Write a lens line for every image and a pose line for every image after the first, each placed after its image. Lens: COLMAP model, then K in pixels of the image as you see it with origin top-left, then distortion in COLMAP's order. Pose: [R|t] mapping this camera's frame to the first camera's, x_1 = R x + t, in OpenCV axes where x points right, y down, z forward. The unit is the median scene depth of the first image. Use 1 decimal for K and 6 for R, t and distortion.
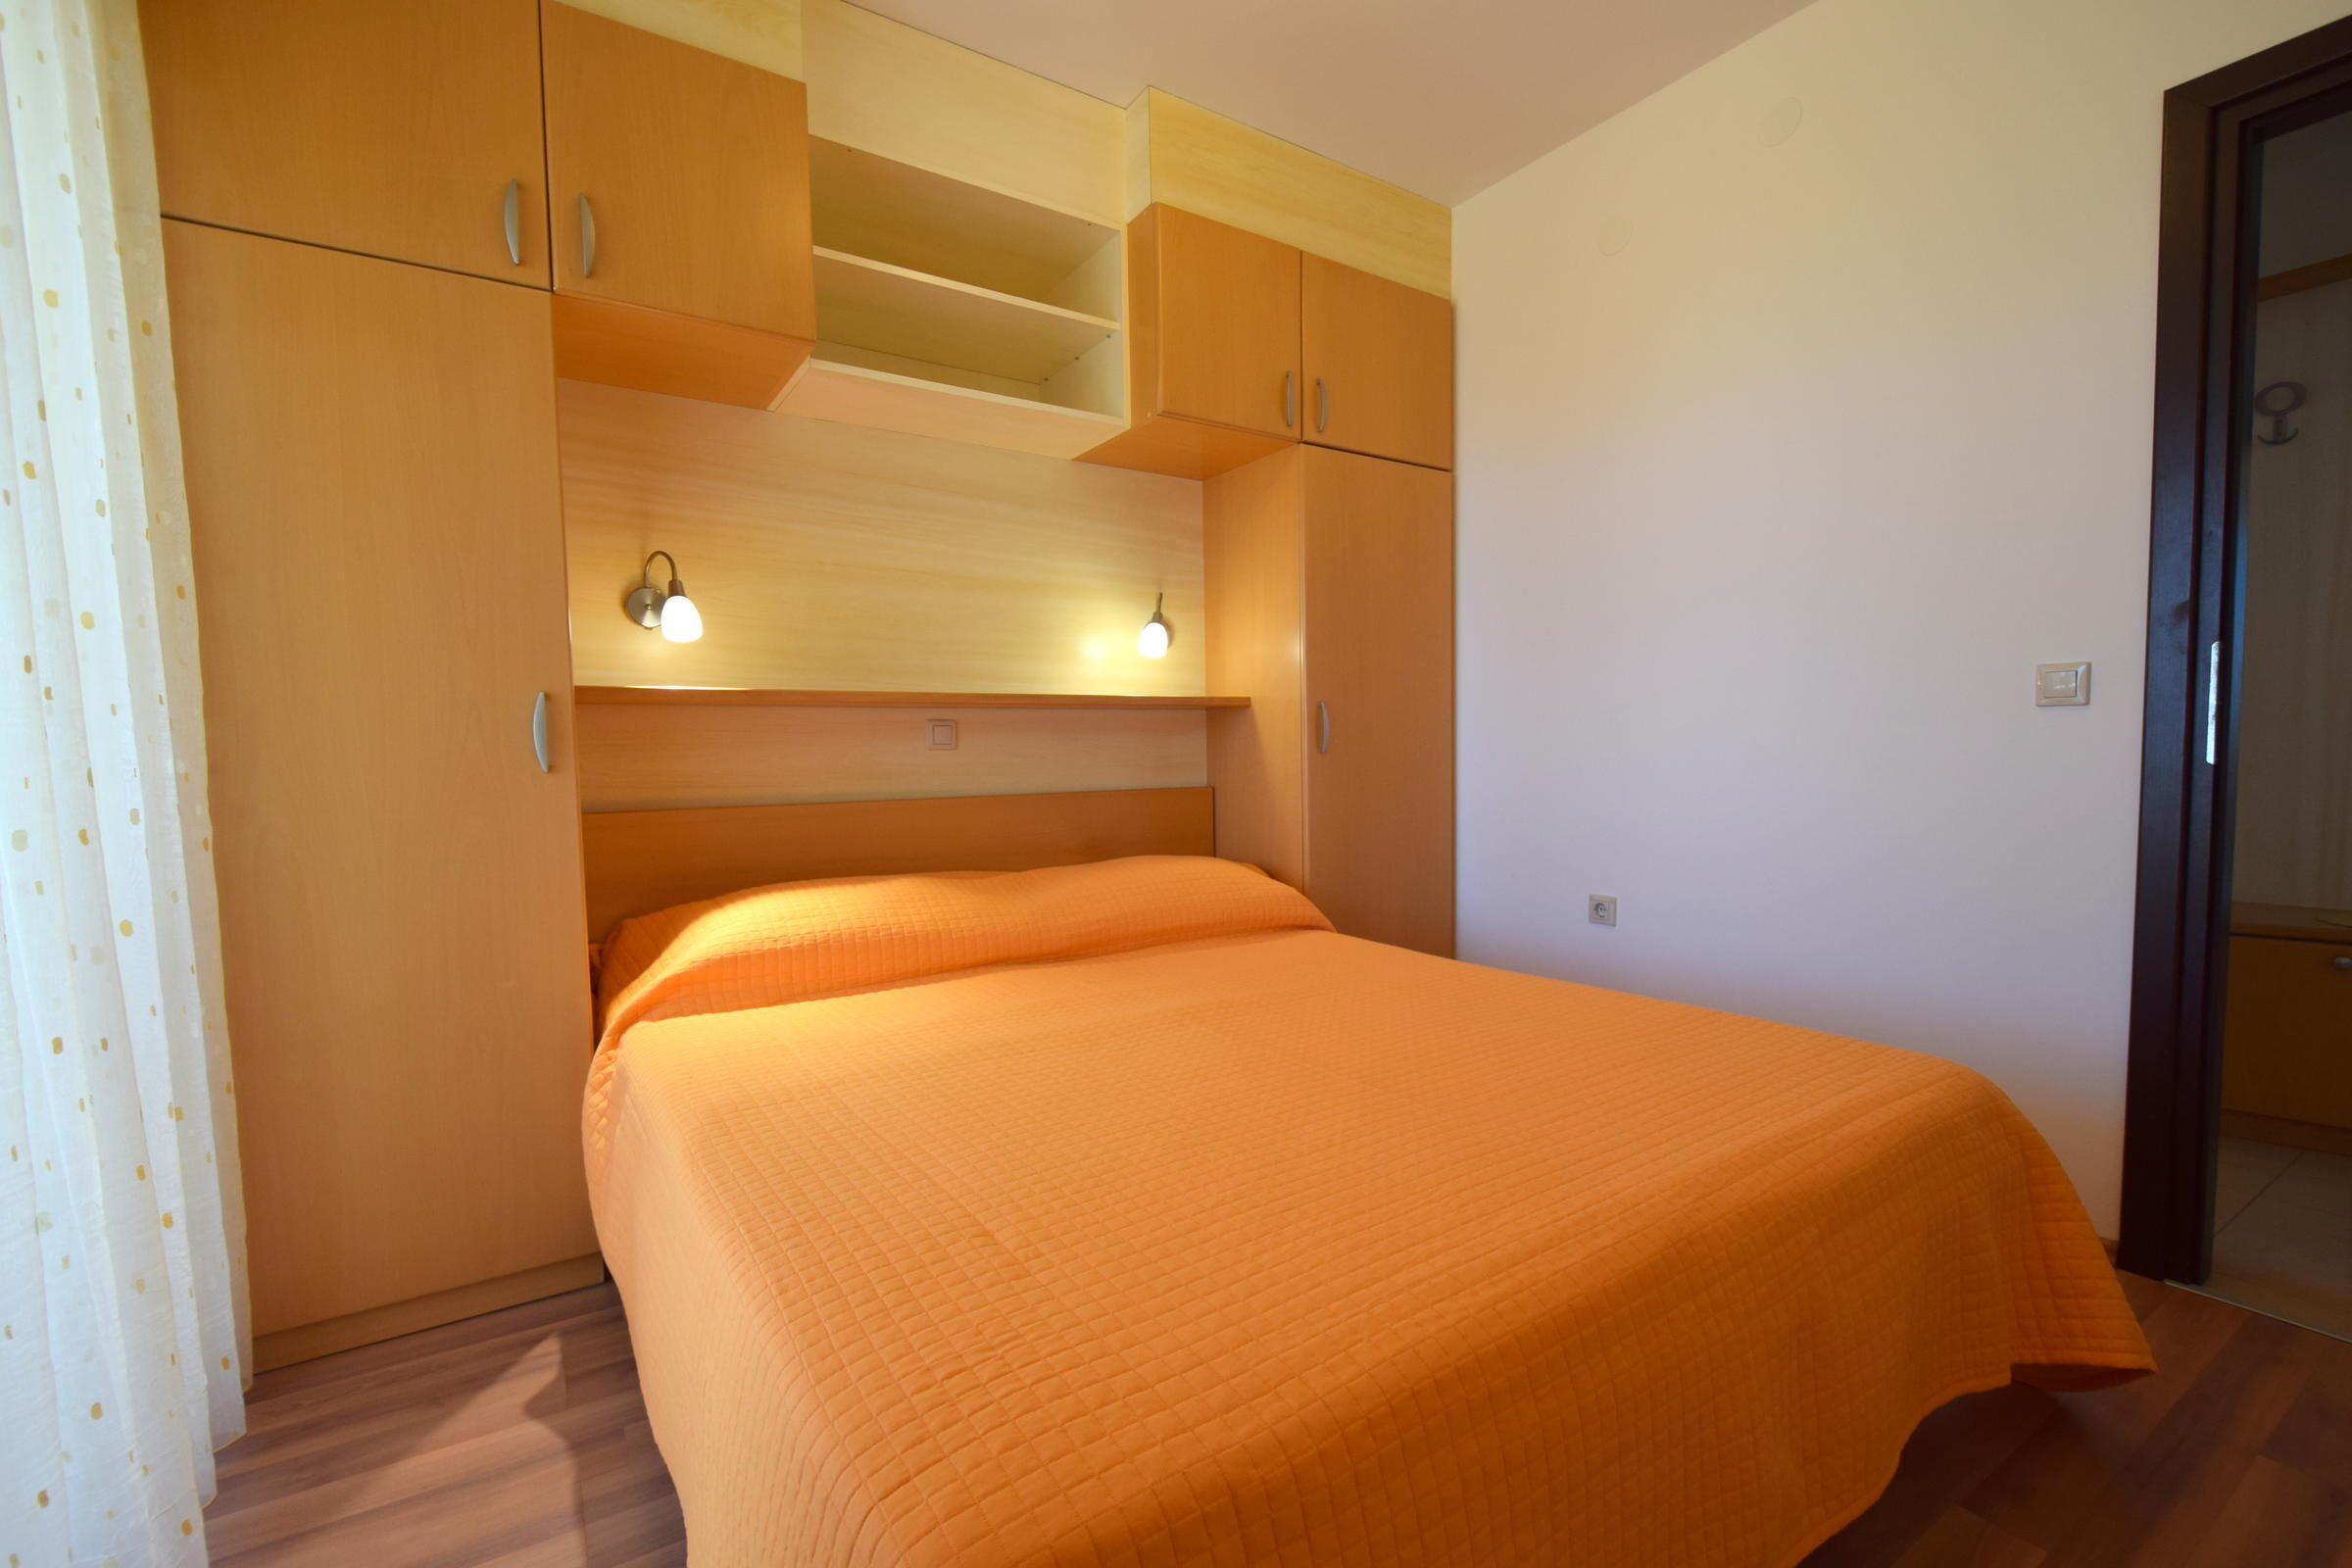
lens RADIAL K [[1024.2, 0, 1183.1], [0, 1024.2, 813.5], [0, 0, 1]] dist [0.007263, -0.006969]
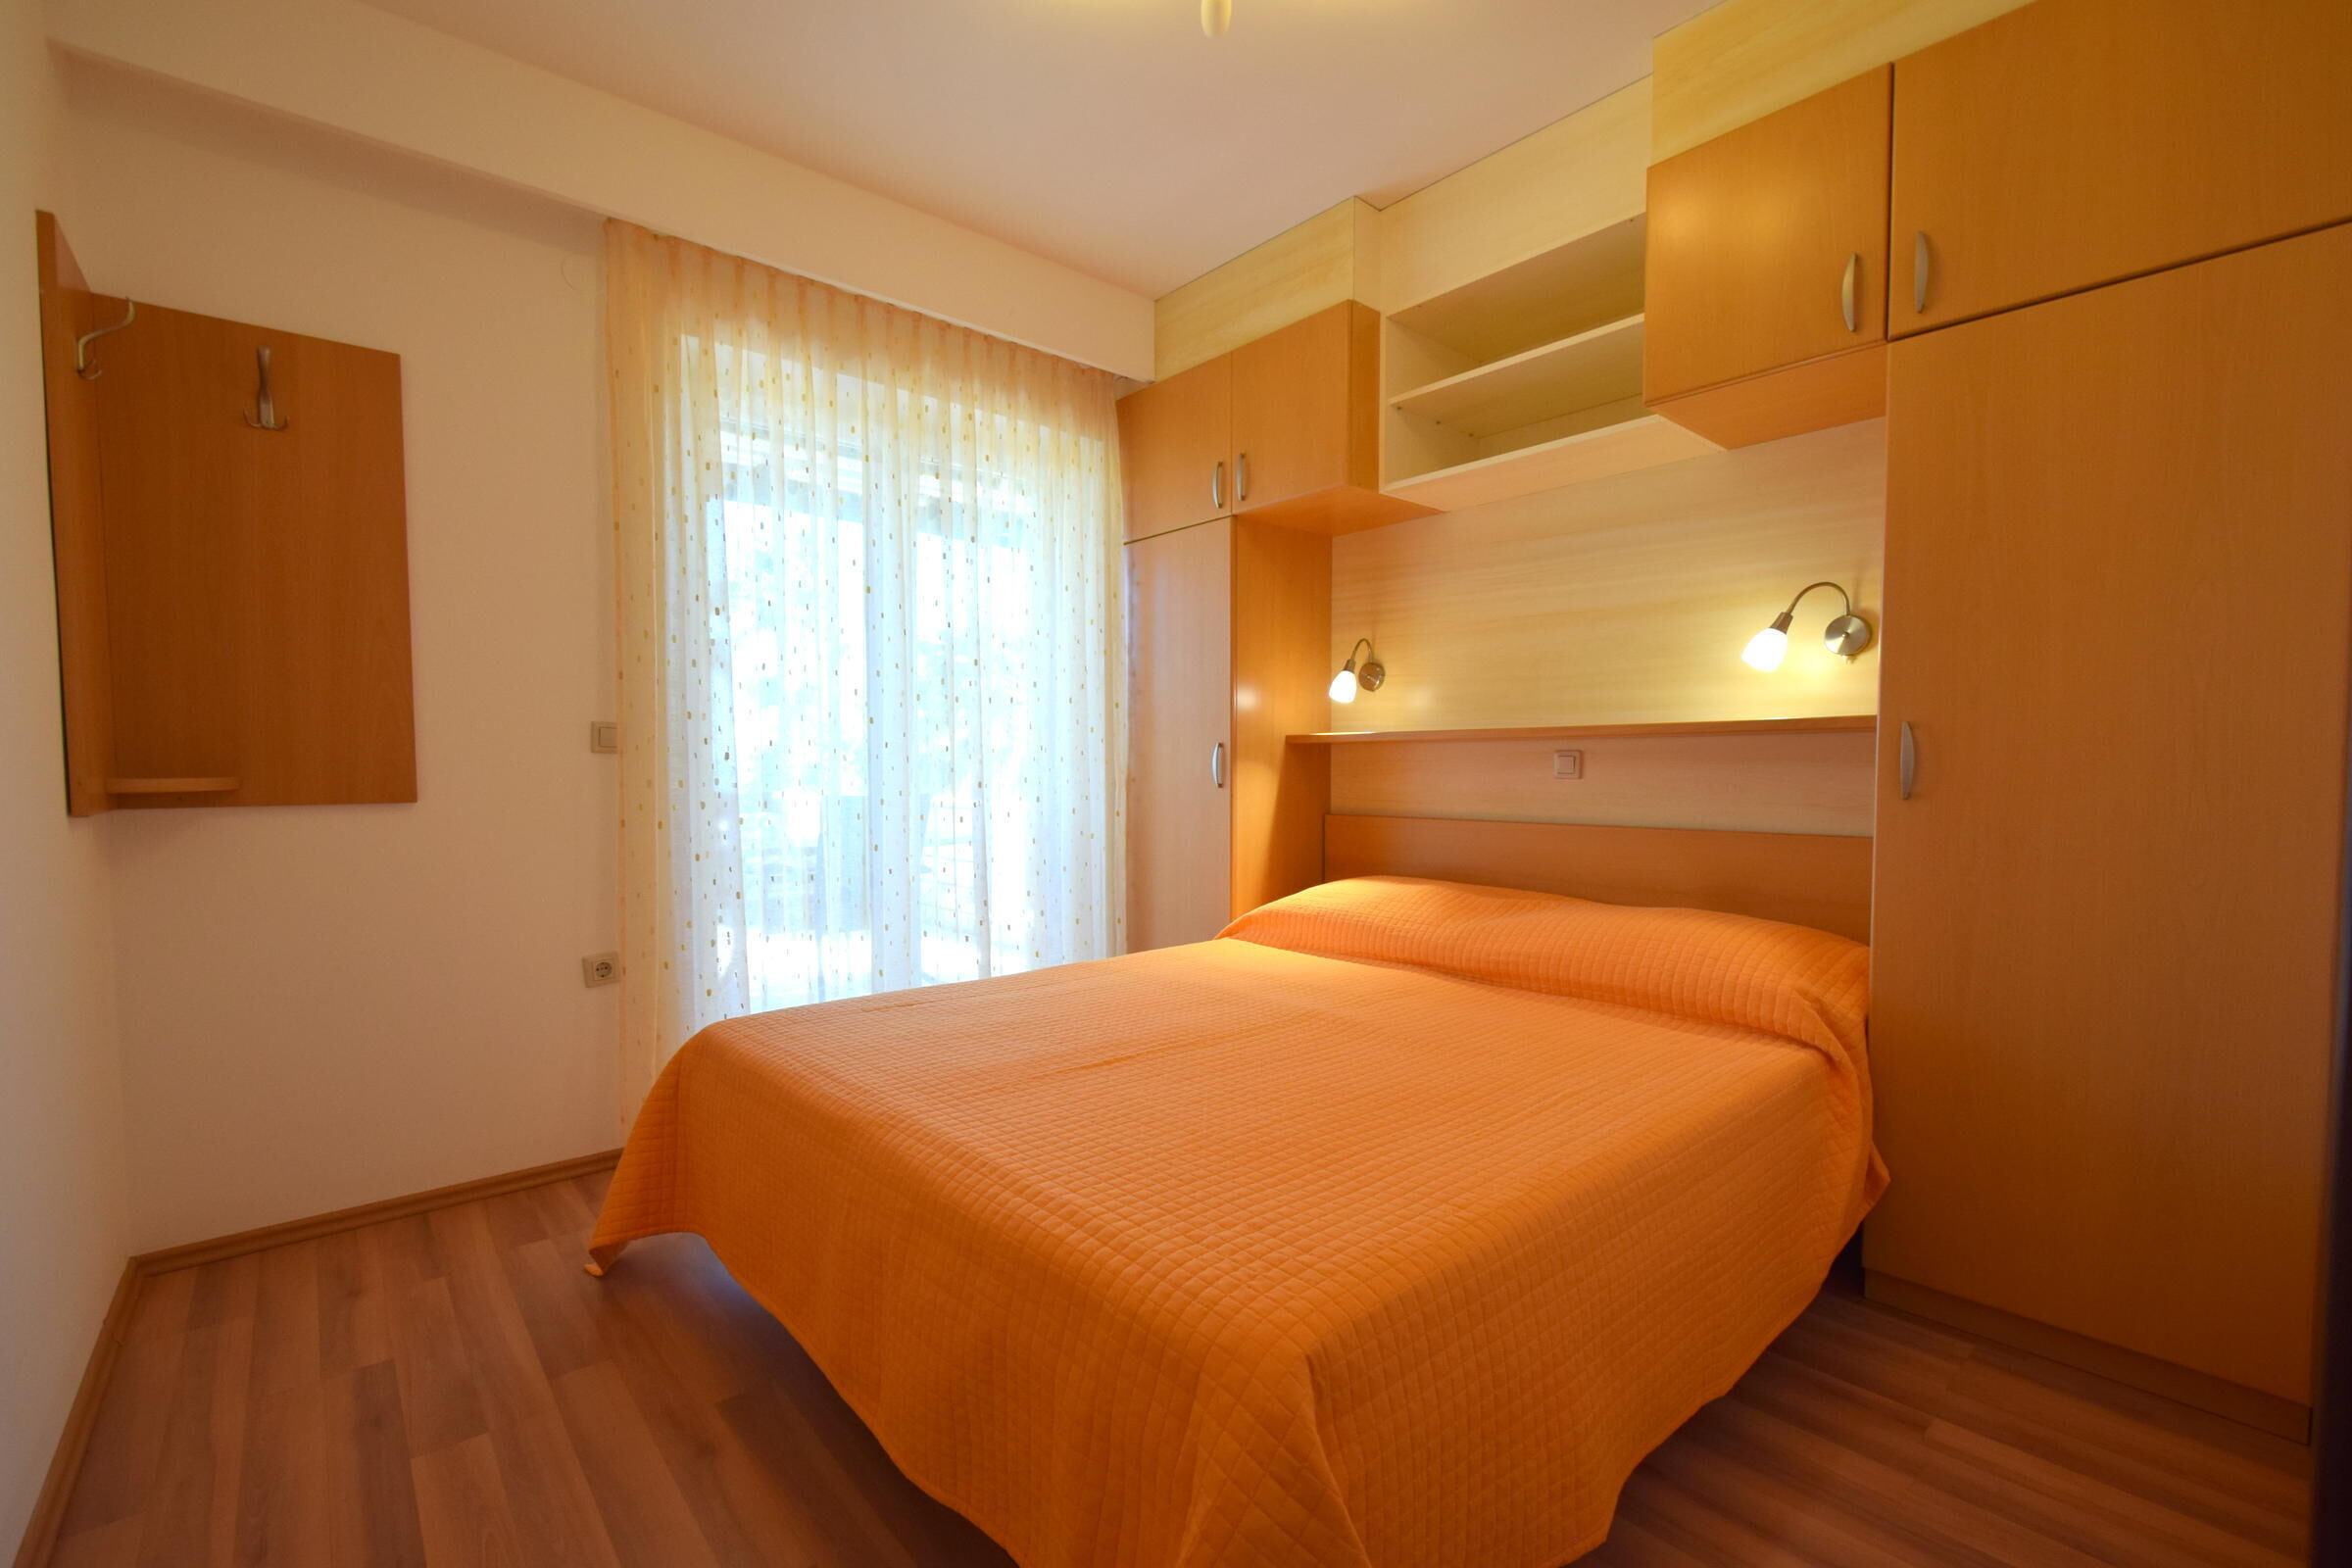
lens RADIAL K [[1024.2, 0, 1183.1], [0, 1024.2, 813.5], [0, 0, 1]] dist [0.007263, -0.006969]
pose [[0.124677, 0.060233, -0.990367, 0.768974], [-0.065692, 0.996467, 0.052334, -0.056731], [0.990020, 0.058534, 0.128193, 0.481685]]
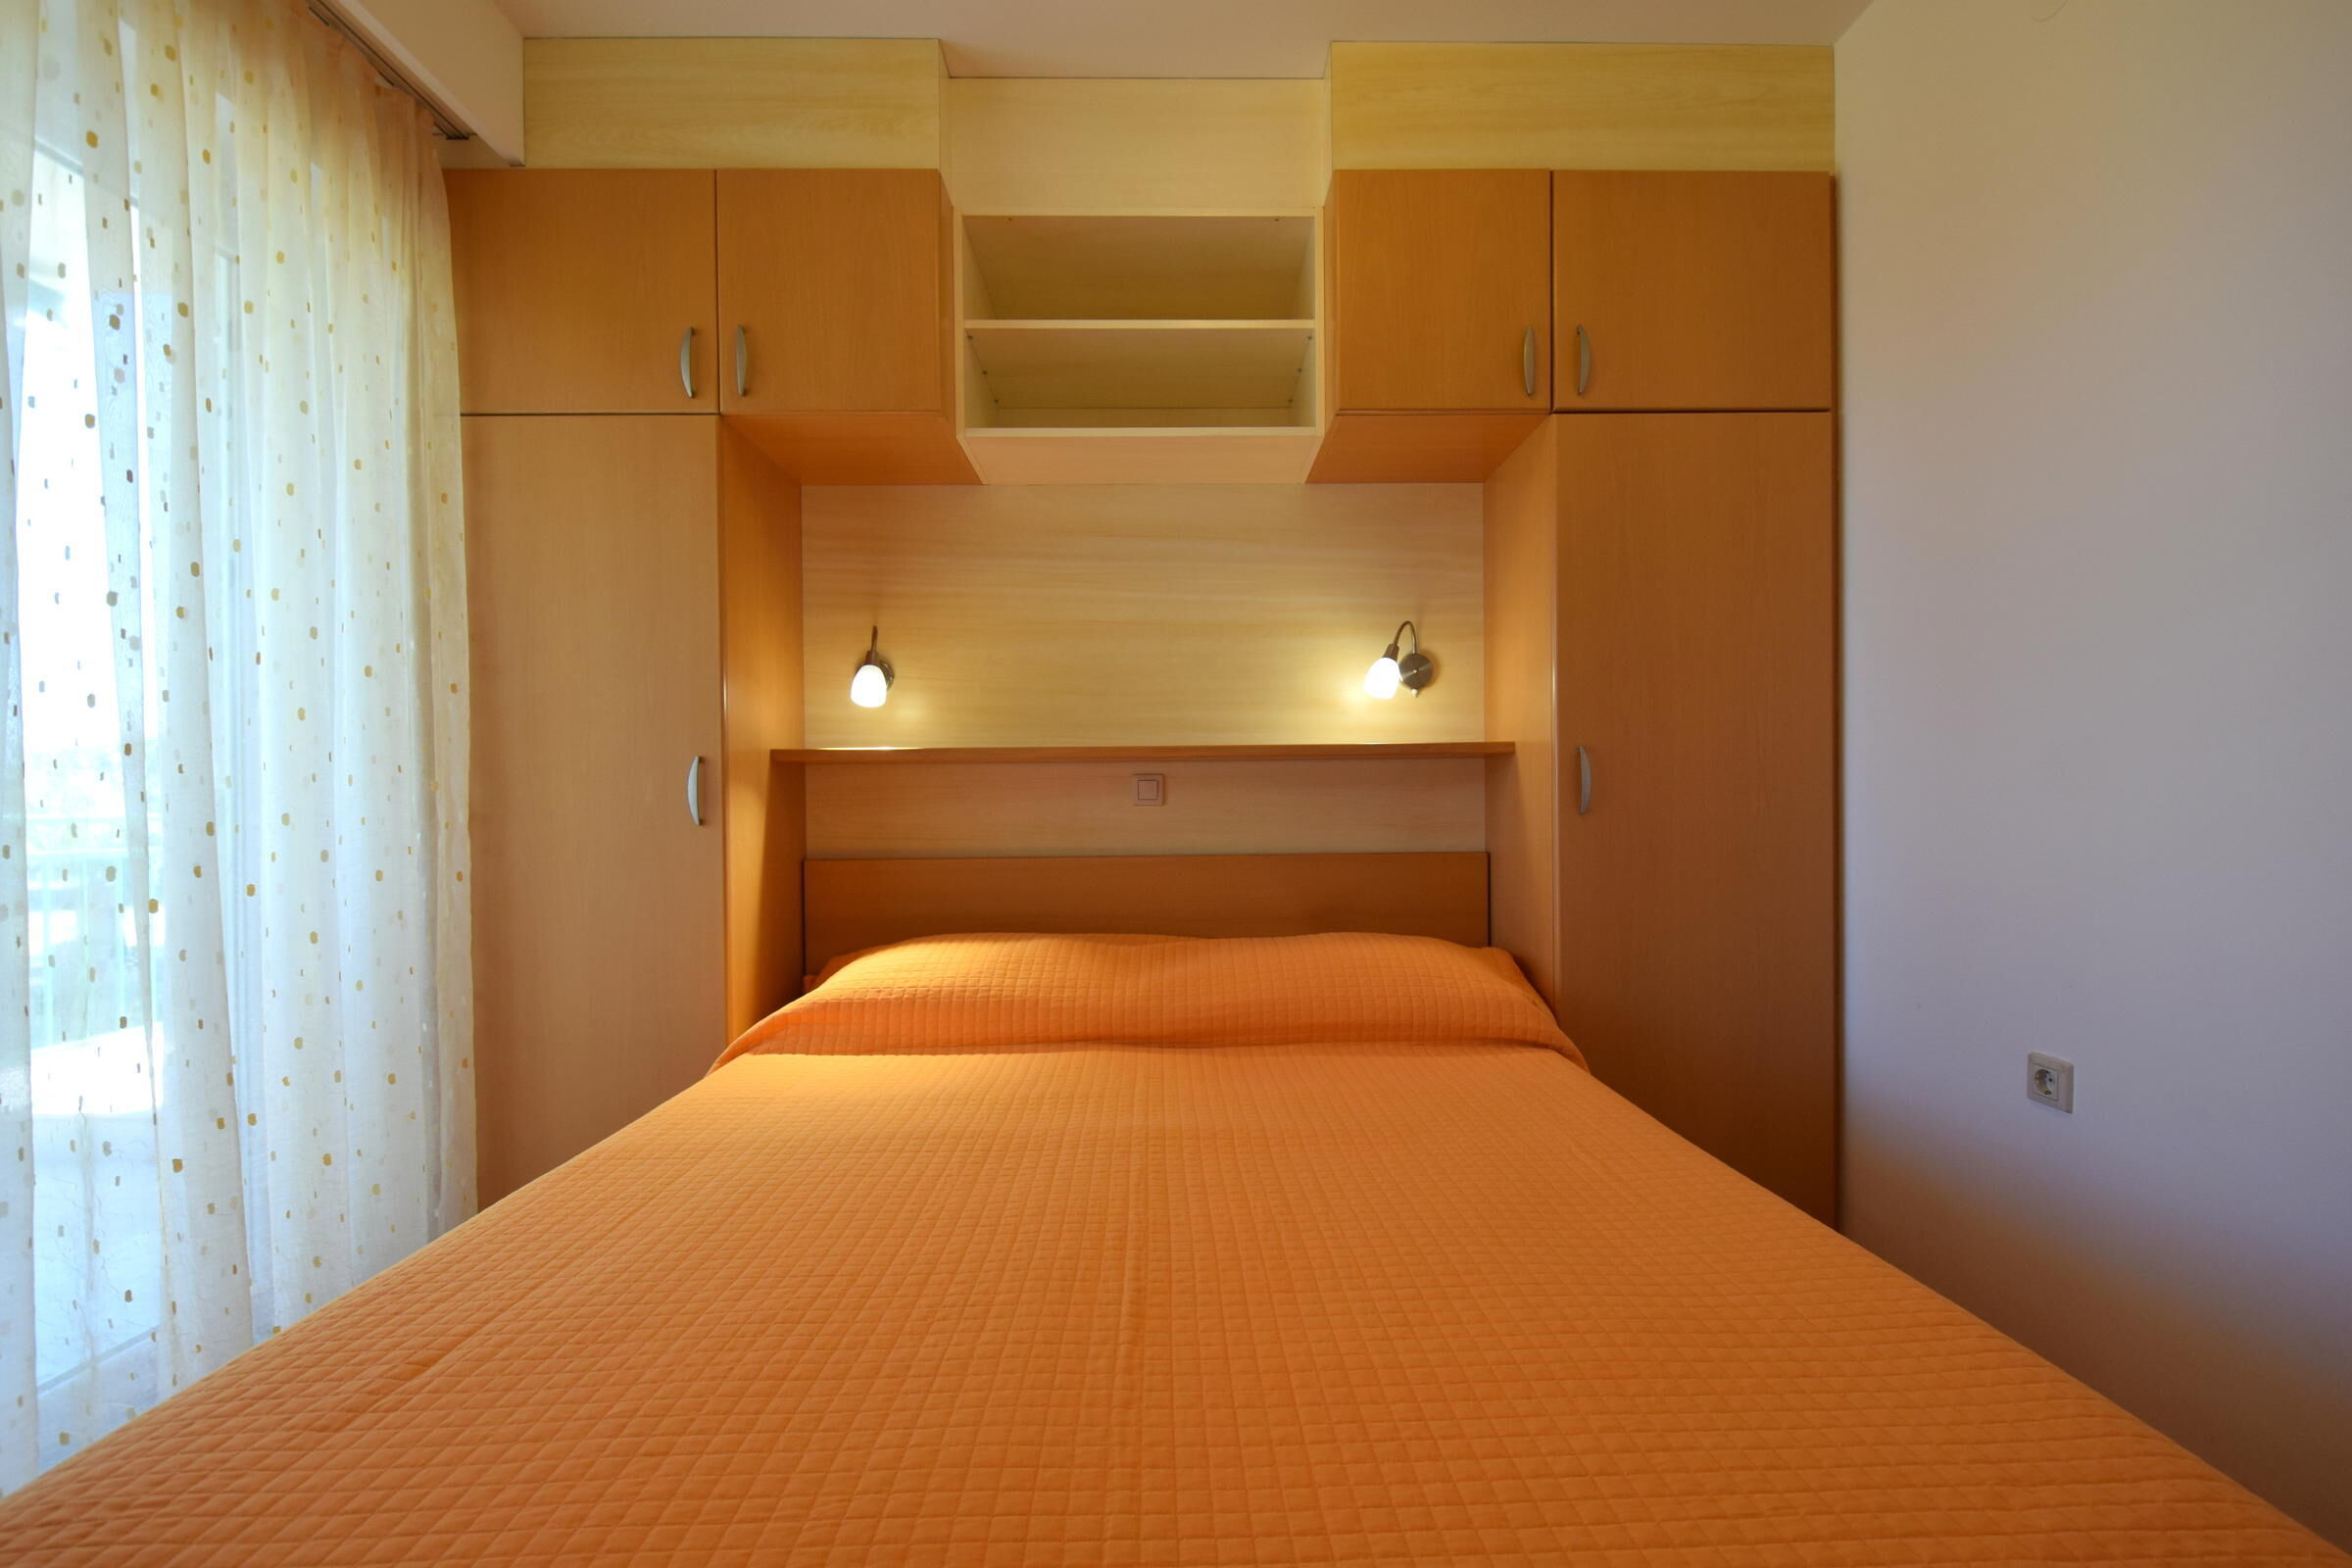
lens RADIAL K [[1024.2, 0, 1183.1], [0, 1024.2, 813.5], [0, 0, 1]] dist [0.007263, -0.006969]
pose [[0.838774, 0.012367, -0.544340, 0.314979], [-0.038167, 0.998618, -0.036123, -0.021742], [0.543141, 0.051075, 0.838087, 0.220866]]
